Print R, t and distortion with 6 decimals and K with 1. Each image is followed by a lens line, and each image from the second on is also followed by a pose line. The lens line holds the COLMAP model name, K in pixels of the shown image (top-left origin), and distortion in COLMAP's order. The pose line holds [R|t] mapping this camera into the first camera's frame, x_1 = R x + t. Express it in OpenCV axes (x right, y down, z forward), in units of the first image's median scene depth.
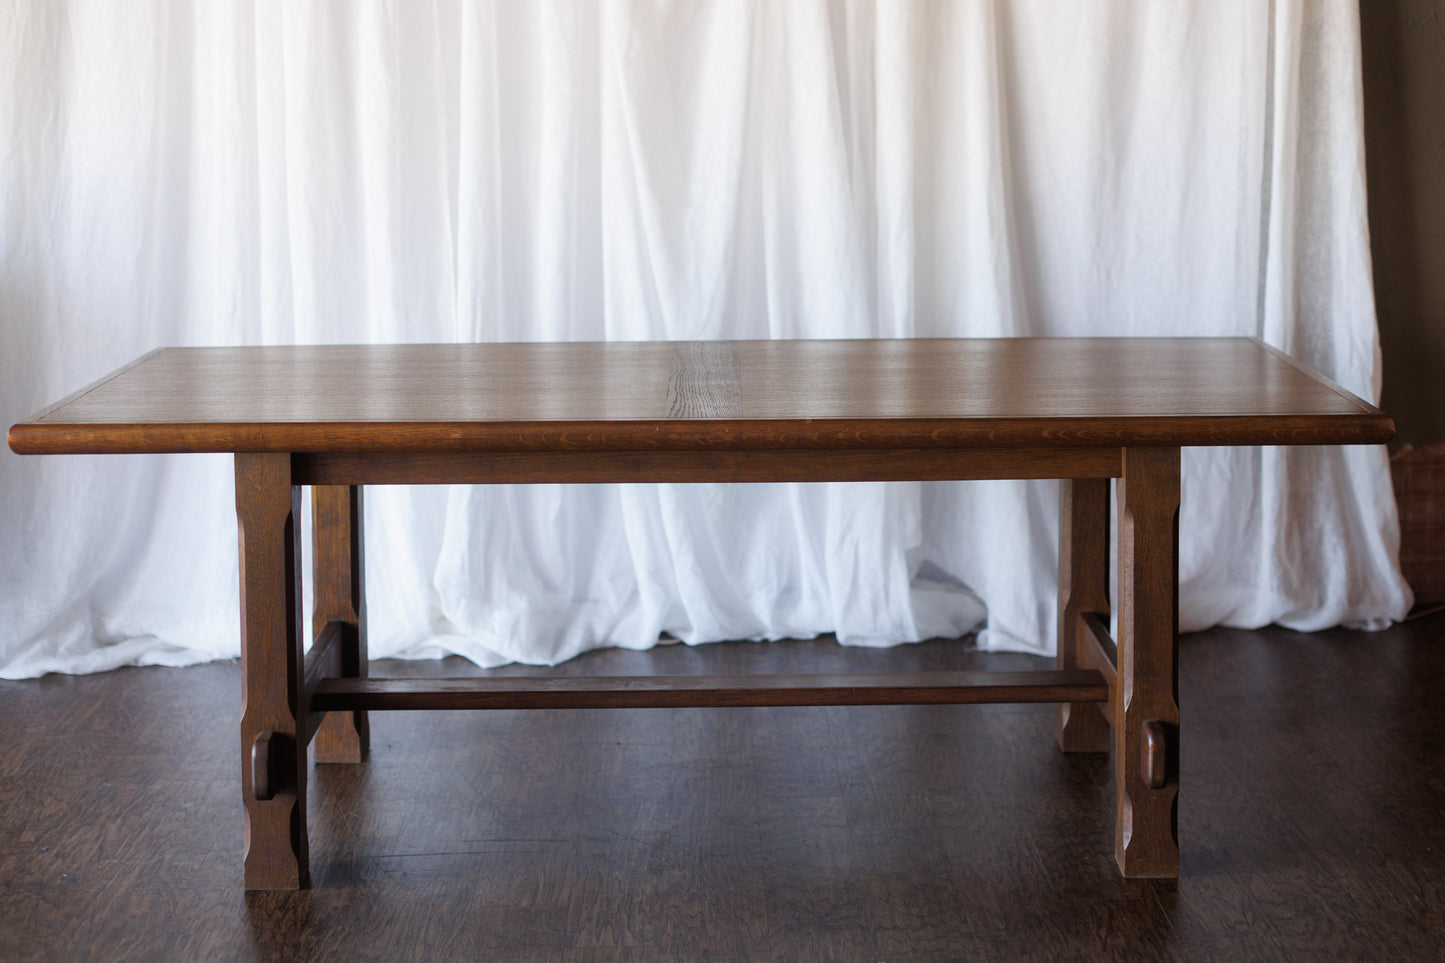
lens RADIAL K [[2270.5, 0, 737.3], [0, 2270.5, 371.6], [0, 0, 1]] dist [0.023736, 0.000000]
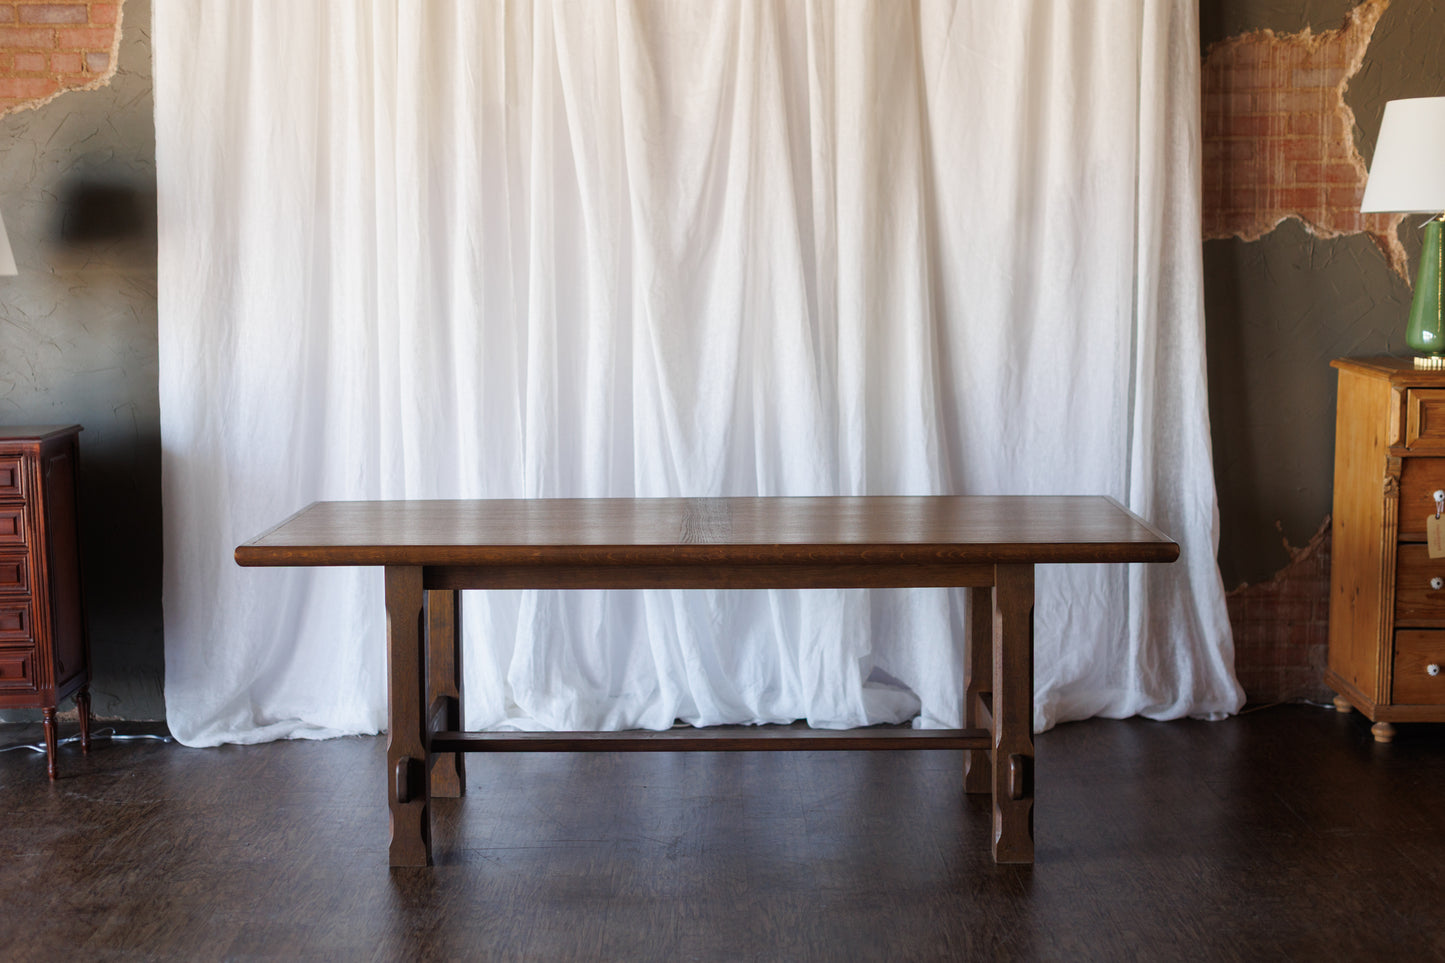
lens RADIAL K [[2258.1, 0, 698.9], [0, 2258.1, 506.2], [0, 0, 1]] dist [0.007734, 0.000000]
pose [[0.999700, 0.001946, -0.024417, 0.012353], [-0.002683, 0.999541, -0.030161, 0.030266], [0.024347, 0.030217, 0.999247, -0.337148]]
